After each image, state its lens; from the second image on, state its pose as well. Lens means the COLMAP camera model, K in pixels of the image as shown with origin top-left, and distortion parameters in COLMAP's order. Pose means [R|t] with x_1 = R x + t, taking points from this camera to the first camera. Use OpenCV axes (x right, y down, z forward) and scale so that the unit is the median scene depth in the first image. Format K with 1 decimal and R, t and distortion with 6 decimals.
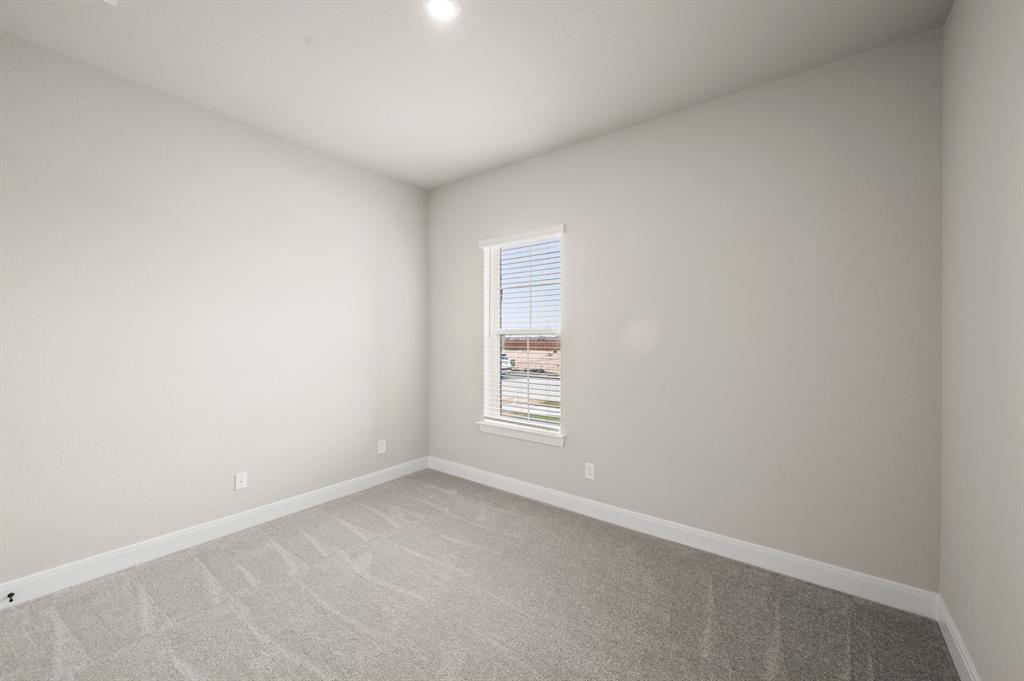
lens RADIAL K [[404.6, 0, 516.0], [0, 404.6, 342.1], [0, 0, 1]] dist [0.001634, 0.000198]
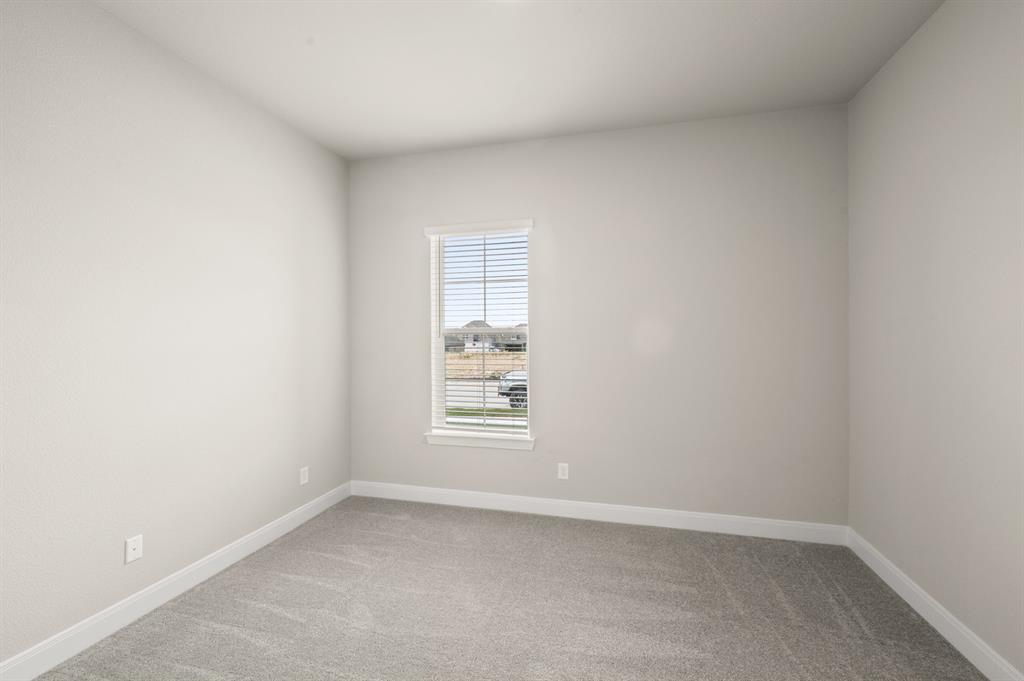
lens RADIAL K [[436.2, 0, 510.9], [0, 436.2, 341.8], [0, 0, 1]] dist [0.002521, 0.000633]
pose [[0.921016, -0.009278, 0.389414, -0.338531], [0.008828, 0.999957, 0.002943, -0.003416], [-0.389424, 0.000727, 0.921058, 0.061595]]
